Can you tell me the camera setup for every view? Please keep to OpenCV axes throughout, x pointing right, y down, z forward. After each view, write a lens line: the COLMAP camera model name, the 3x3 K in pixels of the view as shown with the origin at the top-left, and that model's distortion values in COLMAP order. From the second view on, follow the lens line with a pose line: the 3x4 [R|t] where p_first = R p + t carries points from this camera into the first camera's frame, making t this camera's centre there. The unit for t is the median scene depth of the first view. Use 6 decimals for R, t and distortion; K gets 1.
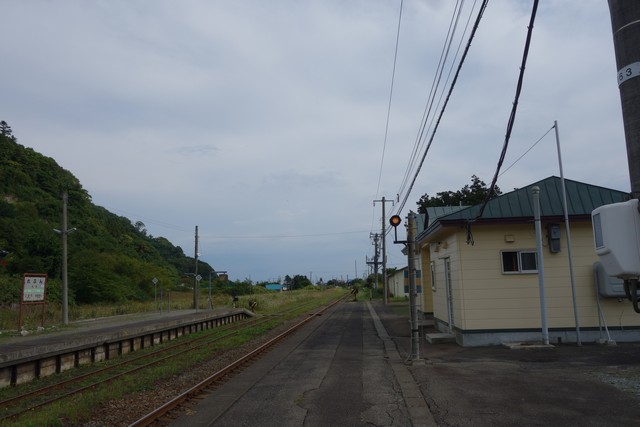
lens RADIAL K [[506.3, 0, 318.0], [0, 506.3, 213.1], [0, 0, 1]] dist [0.002534, -0.000227]
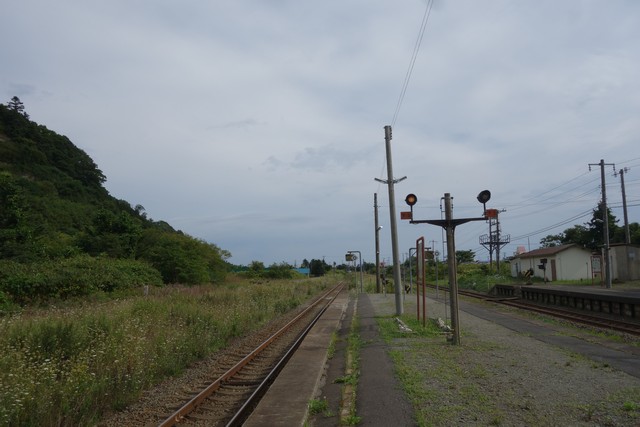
lens RADIAL K [[506.3, 0, 319.2], [0, 506.3, 214.0], [0, 0, 1]] dist [0.002534, -0.000227]
pose [[0.999877, 0.006053, 0.014455, -0.060618], [-0.006498, 0.999499, 0.030979, 0.006057], [-0.014260, -0.031069, 0.999416, 0.030406]]
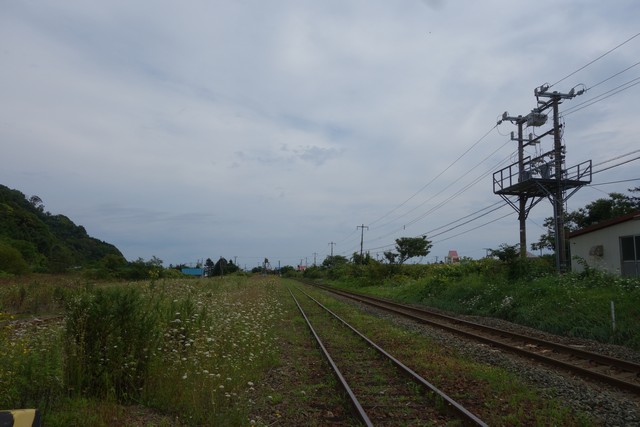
lens RADIAL K [[506.3, 0, 320.4], [0, 506.3, 211.8], [0, 0, 1]] dist [0.002534, -0.000227]
pose [[0.985900, 0.044300, 0.161362, -0.022705], [-0.047072, 0.998802, 0.013390, 0.033558], [-0.160576, -0.020797, 0.986804, 0.200617]]
